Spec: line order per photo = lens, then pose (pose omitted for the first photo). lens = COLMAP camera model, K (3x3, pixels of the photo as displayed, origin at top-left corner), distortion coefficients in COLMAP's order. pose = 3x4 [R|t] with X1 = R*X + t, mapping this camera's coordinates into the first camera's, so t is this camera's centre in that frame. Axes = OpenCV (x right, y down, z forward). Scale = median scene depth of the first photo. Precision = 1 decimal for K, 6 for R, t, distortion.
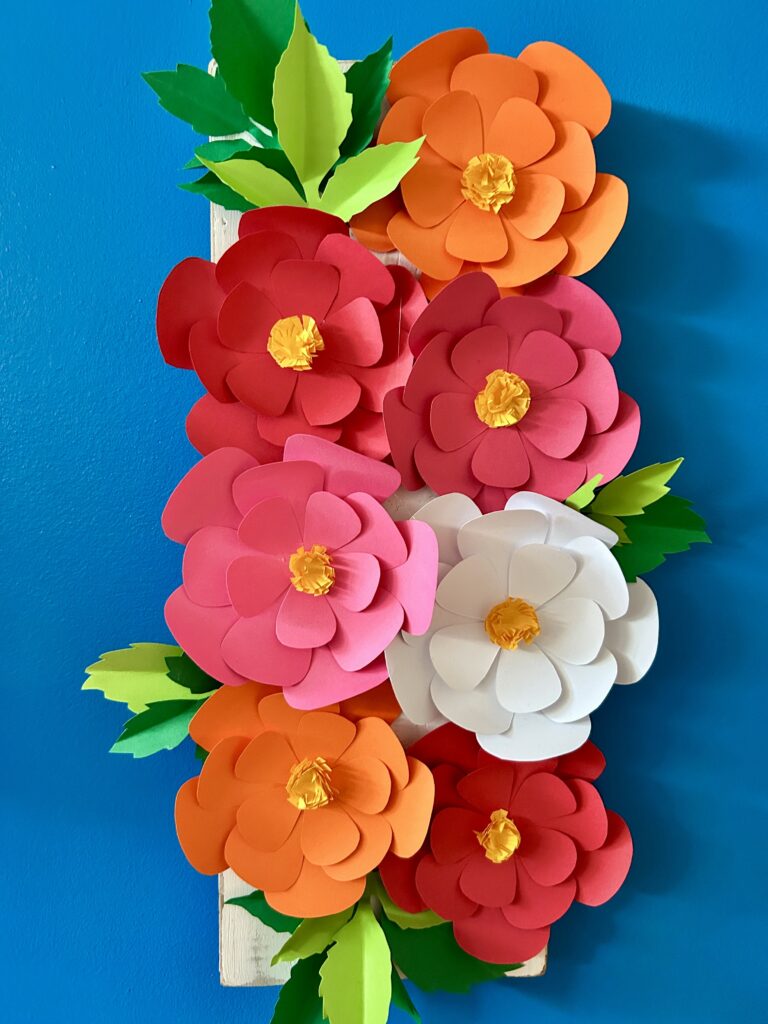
lens RADIAL K [[786.5, 0, 384.0], [0, 786.5, 512.0], [0, 0, 1]] dist [-0.000649, -0.043196]
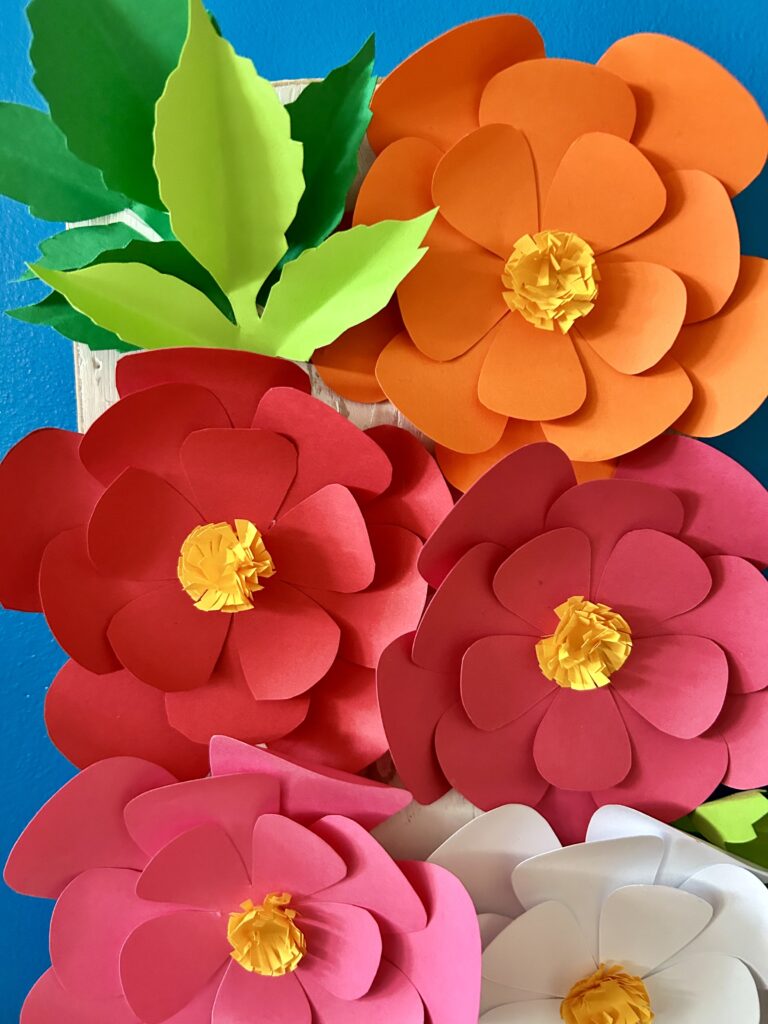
lens RADIAL K [[823.2, 0, 384.0], [0, 823.2, 512.0], [0, 0, 1]] dist [-0.002144, -0.051898]
pose [[0.999100, -0.026932, -0.032778, 0.026833], [0.026510, 0.999561, -0.013236, -0.245216], [0.033121, 0.012355, 0.999375, 0.397025]]
